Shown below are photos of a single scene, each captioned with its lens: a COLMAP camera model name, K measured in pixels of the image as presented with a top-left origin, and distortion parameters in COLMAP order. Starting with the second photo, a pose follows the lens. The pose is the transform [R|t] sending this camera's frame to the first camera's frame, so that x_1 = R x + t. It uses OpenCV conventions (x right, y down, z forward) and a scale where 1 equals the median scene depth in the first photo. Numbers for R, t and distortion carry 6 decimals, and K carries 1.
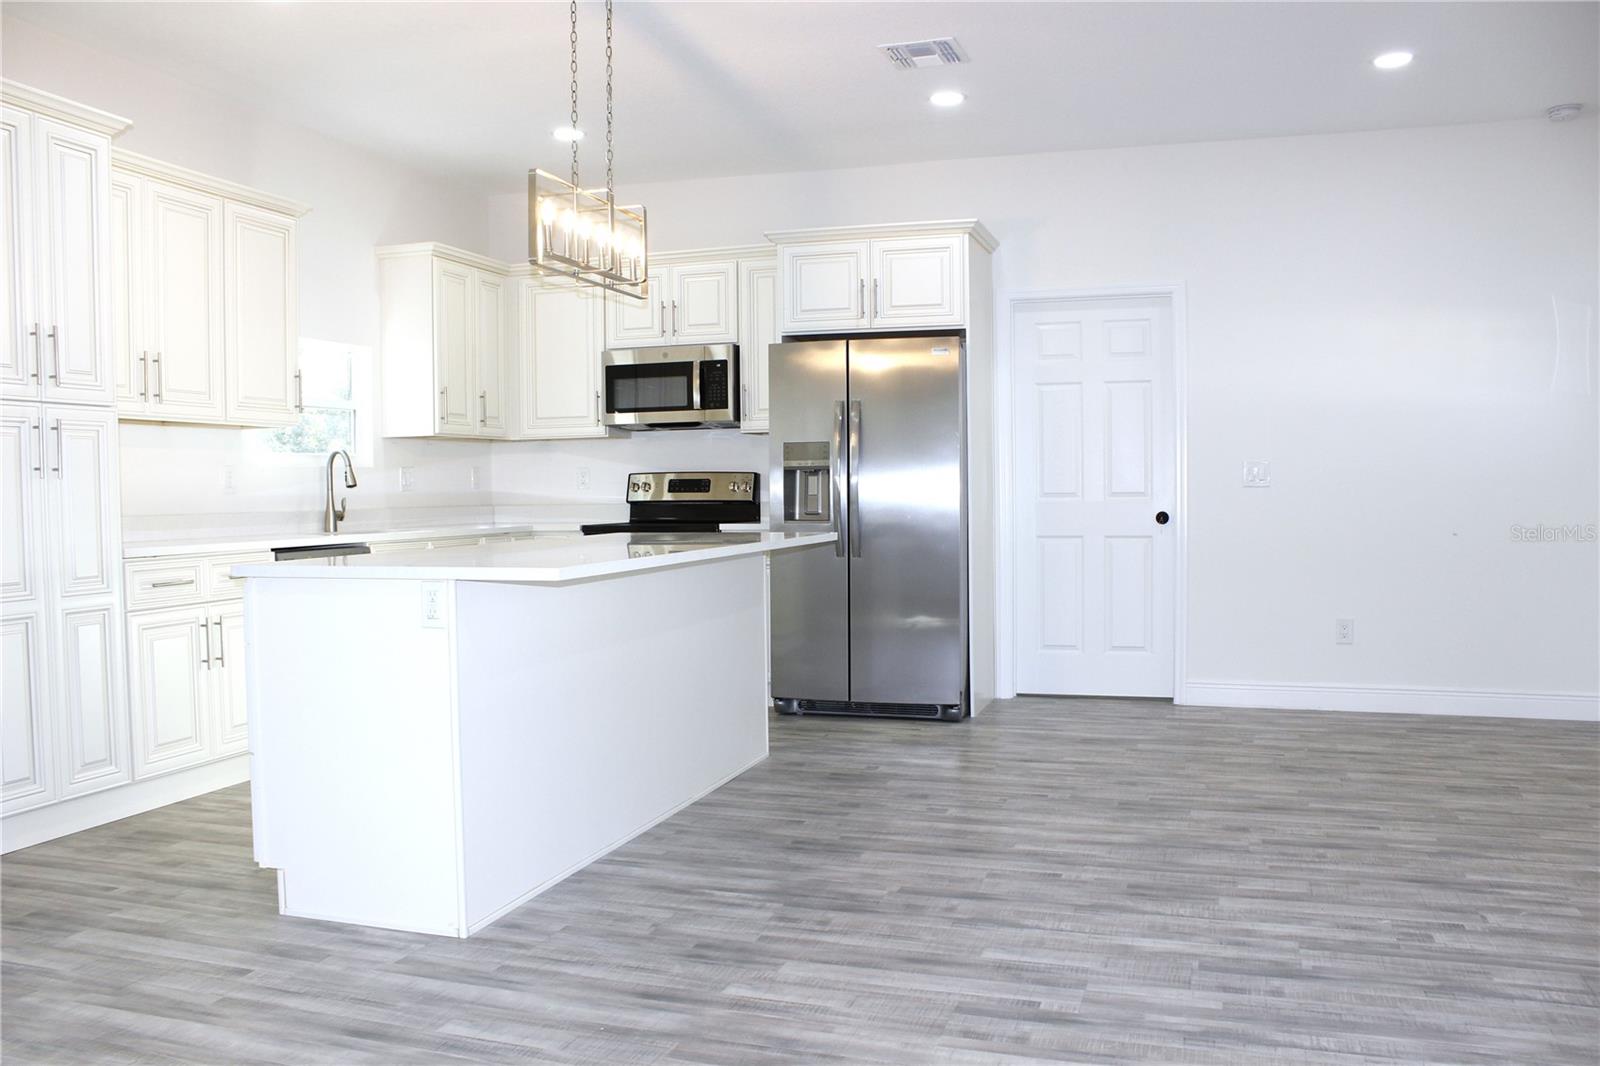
lens RADIAL K [[1323.6, 0, 800.0], [0, 1323.6, 533.0], [0, 0, 1]] dist [-0.185409, 0.137353]
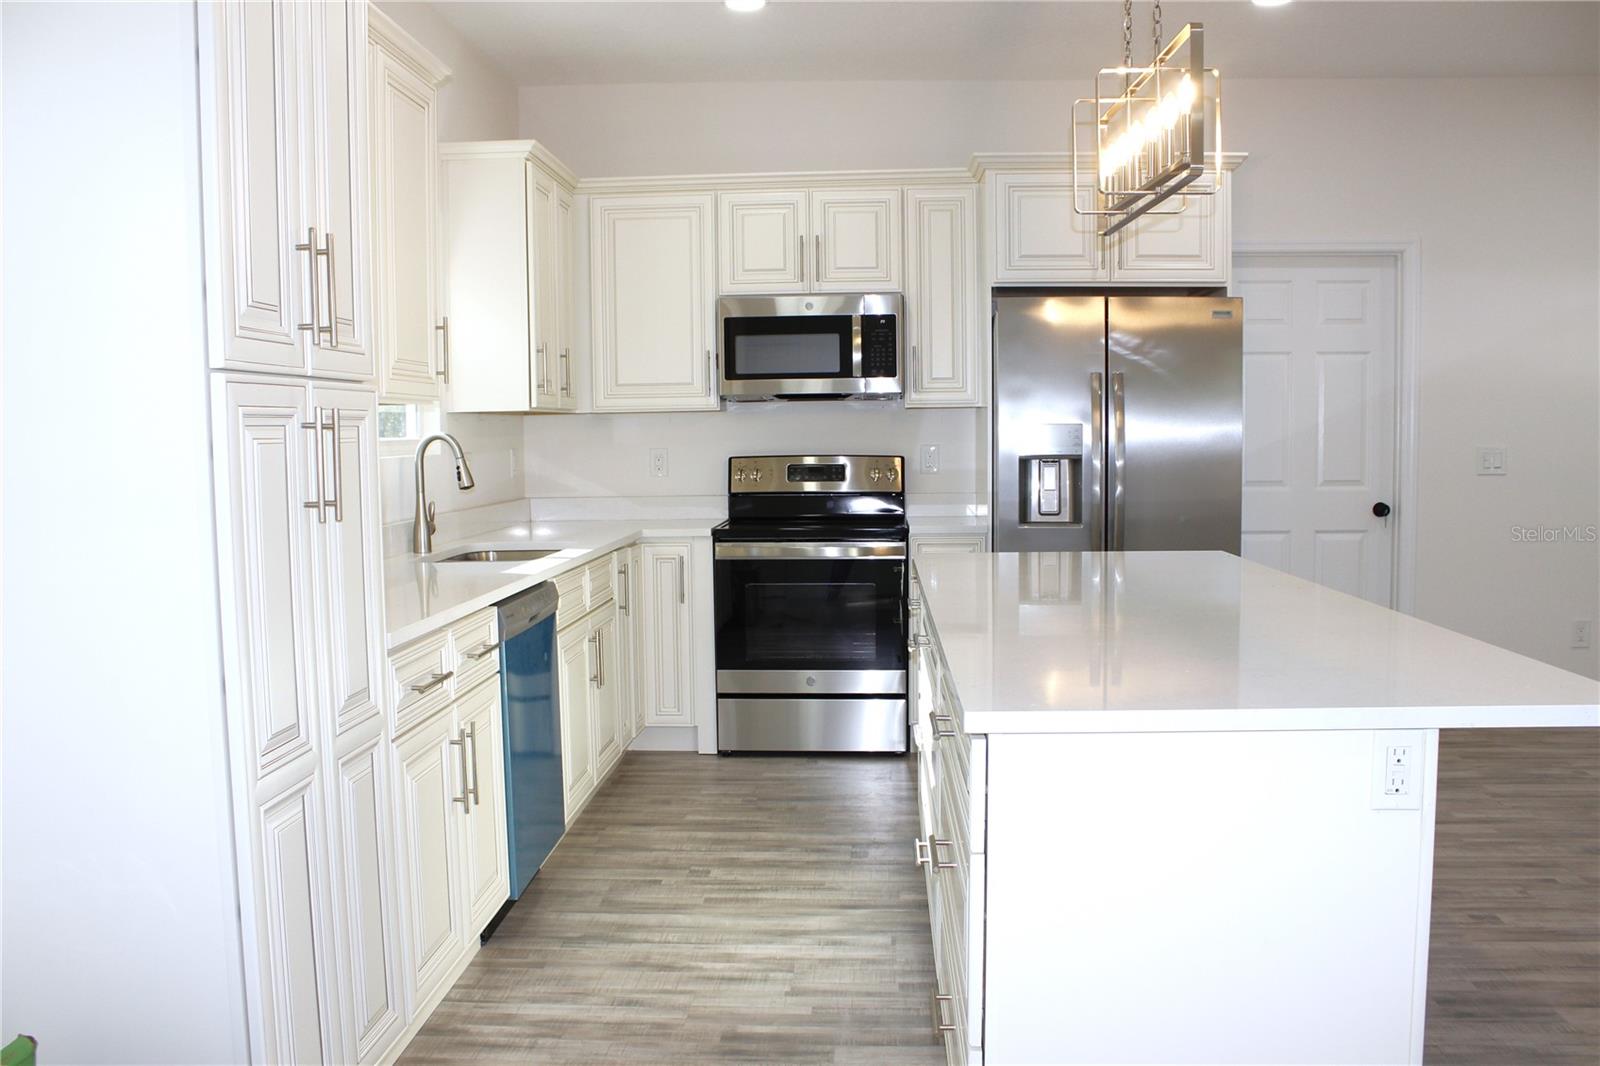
lens RADIAL K [[1346.0, 0, 800.0], [0, 1346.0, 533.0], [0, 0, 1]] dist [-0.159305, 0.128096]
pose [[0.968859, -0.019365, 0.246856, -0.559055], [0.009918, 0.999172, 0.039456, -0.060967], [-0.247415, -0.035778, 0.968249, 0.431546]]
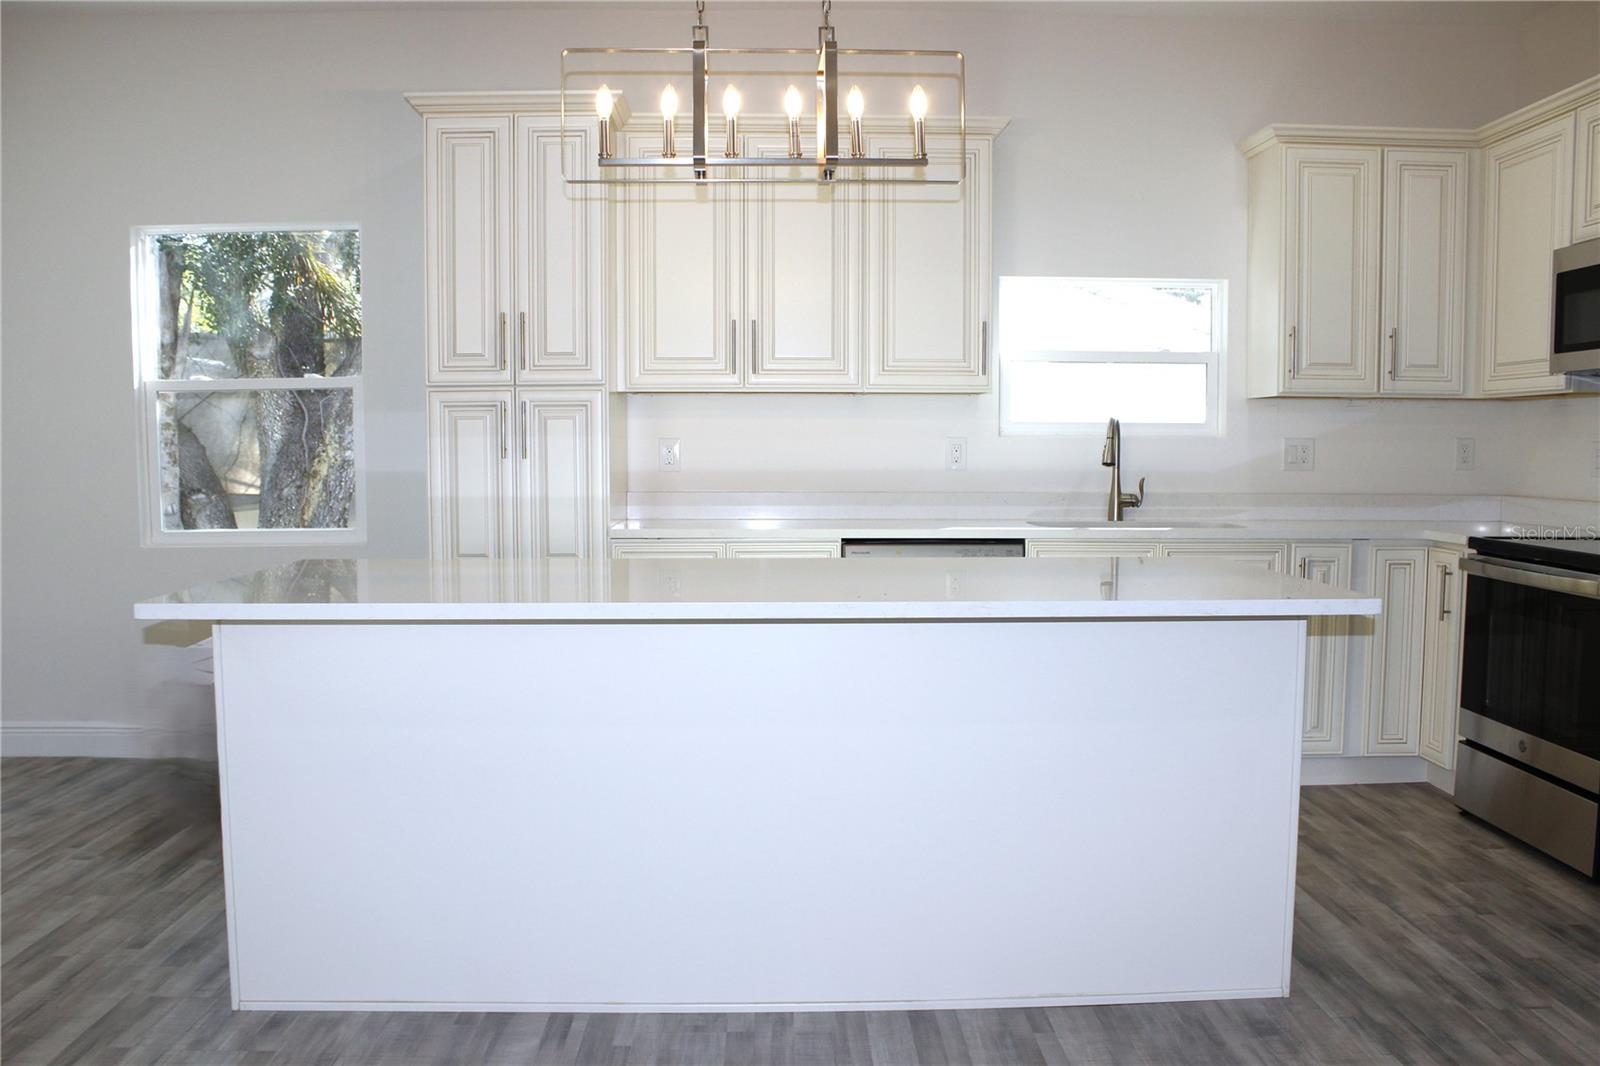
lens RADIAL K [[1346.0, 0, 800.0], [0, 1346.0, 533.0], [0, 0, 1]] dist [-0.159305, 0.128096]
pose [[0.330138, 0.078856, -0.940633, 0.562818], [-0.036713, 0.996823, 0.070681, -0.071785], [0.943219, 0.011199, 0.331984, 0.895726]]
